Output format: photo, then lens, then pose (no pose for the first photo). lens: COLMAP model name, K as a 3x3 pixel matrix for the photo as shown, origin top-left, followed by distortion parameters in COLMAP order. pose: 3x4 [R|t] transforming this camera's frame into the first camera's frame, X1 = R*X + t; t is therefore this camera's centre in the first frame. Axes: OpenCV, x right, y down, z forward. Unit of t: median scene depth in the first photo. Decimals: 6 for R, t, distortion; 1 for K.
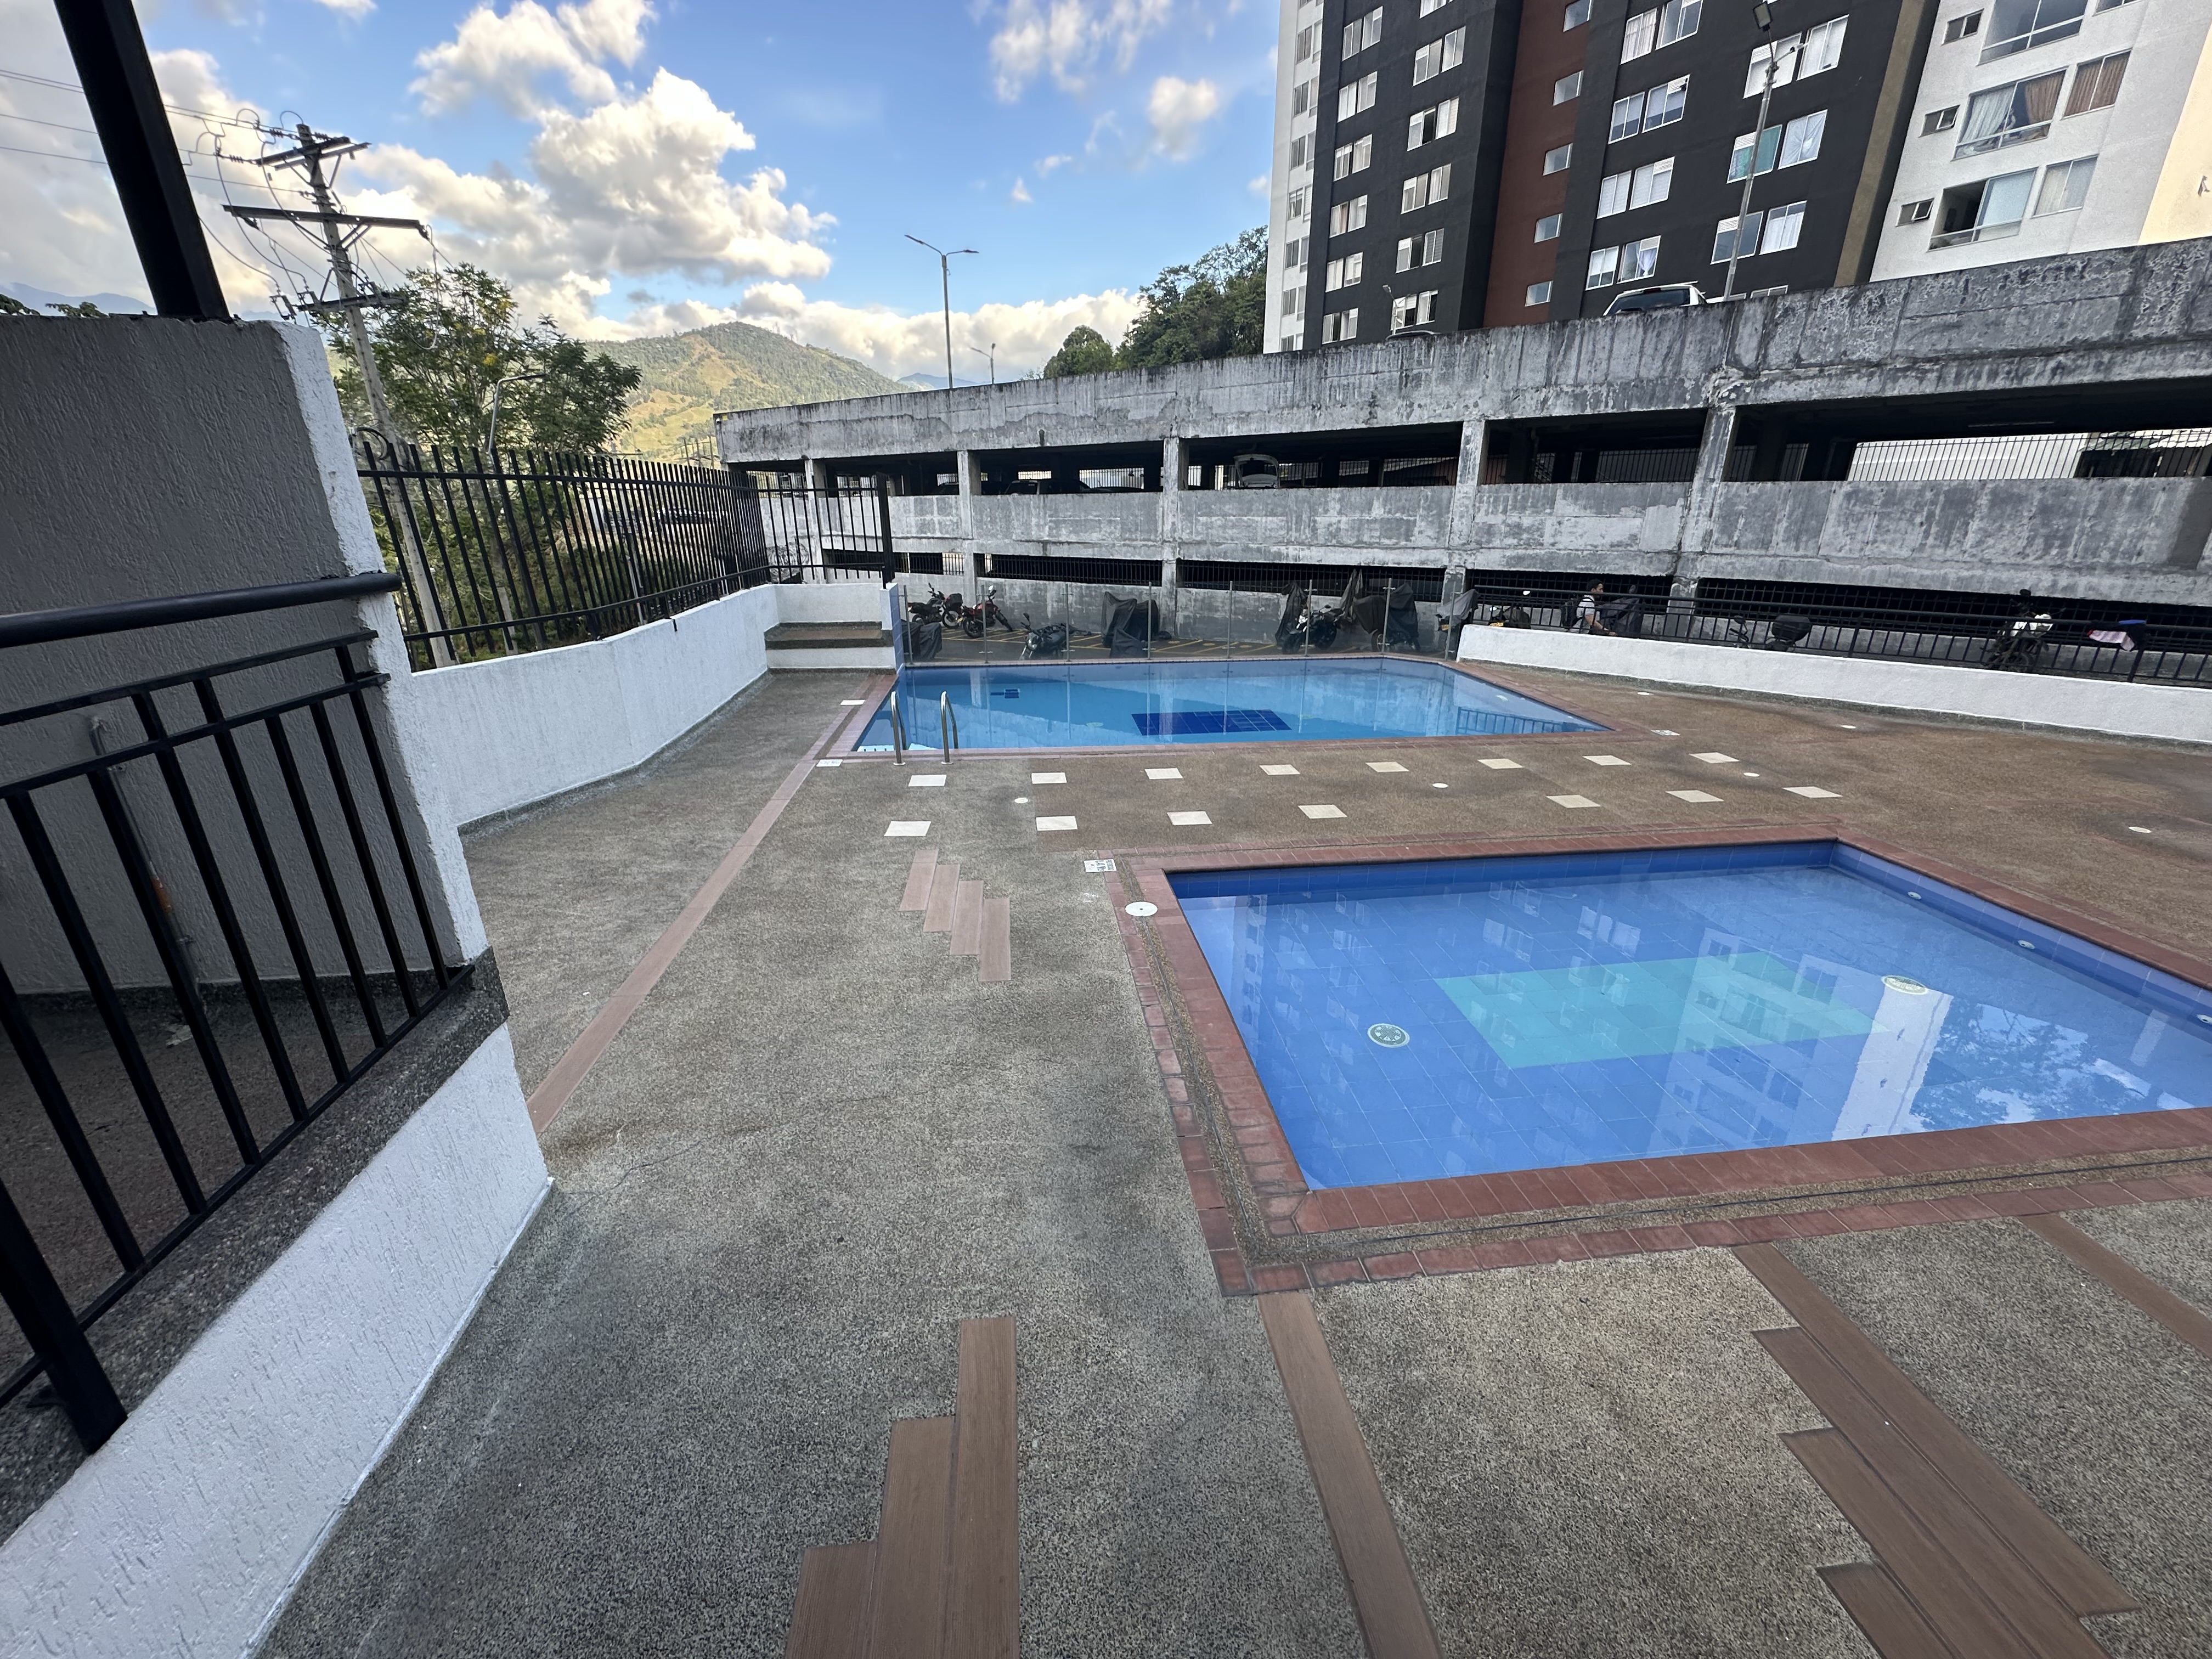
lens RADIAL K [[881.7, 0, 1106.9], [0, 881.7, 826.0], [0, 0, 1]] dist [-0.003298, 0.000733]
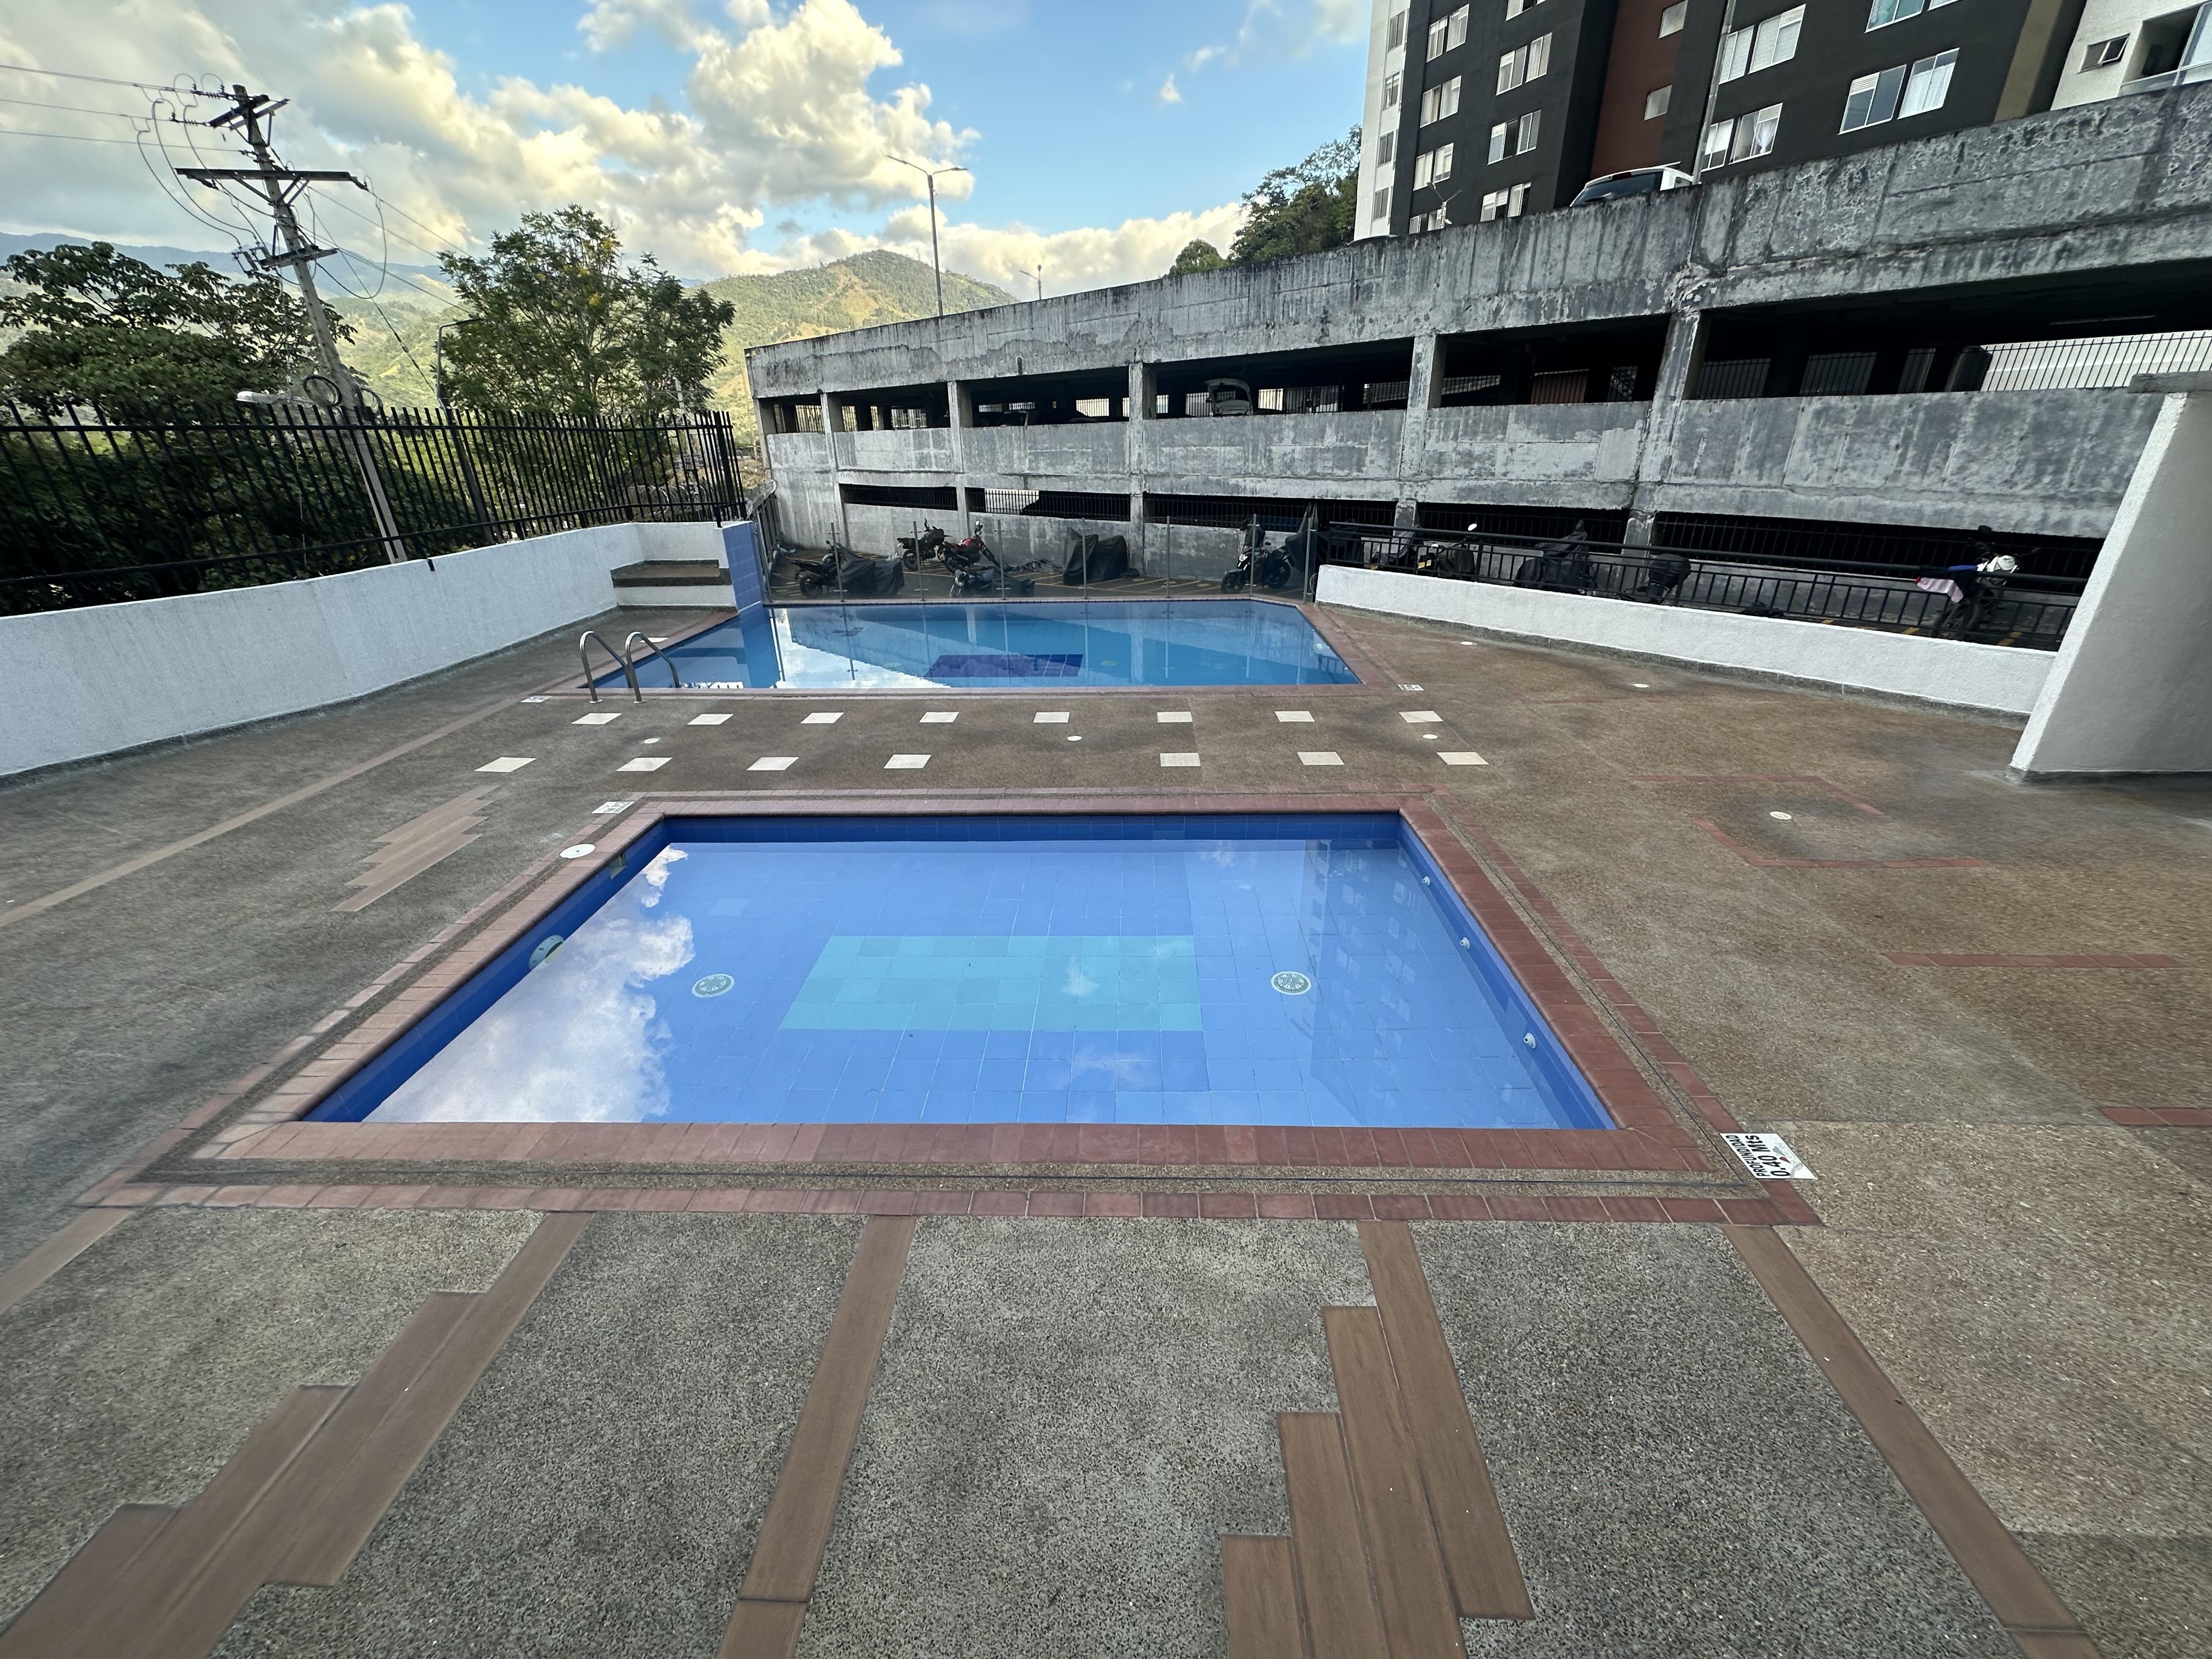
lens RADIAL K [[881.3, 0, 1112.0], [0, 881.3, 826.9], [0, 0, 1]] dist [-0.002311, 0.000308]
pose [[0.989920, 0.044218, -0.134550, 0.254830], [-0.034527, 0.996696, 0.073524, -0.010086], [0.137357, -0.068137, 0.988175, 0.021555]]
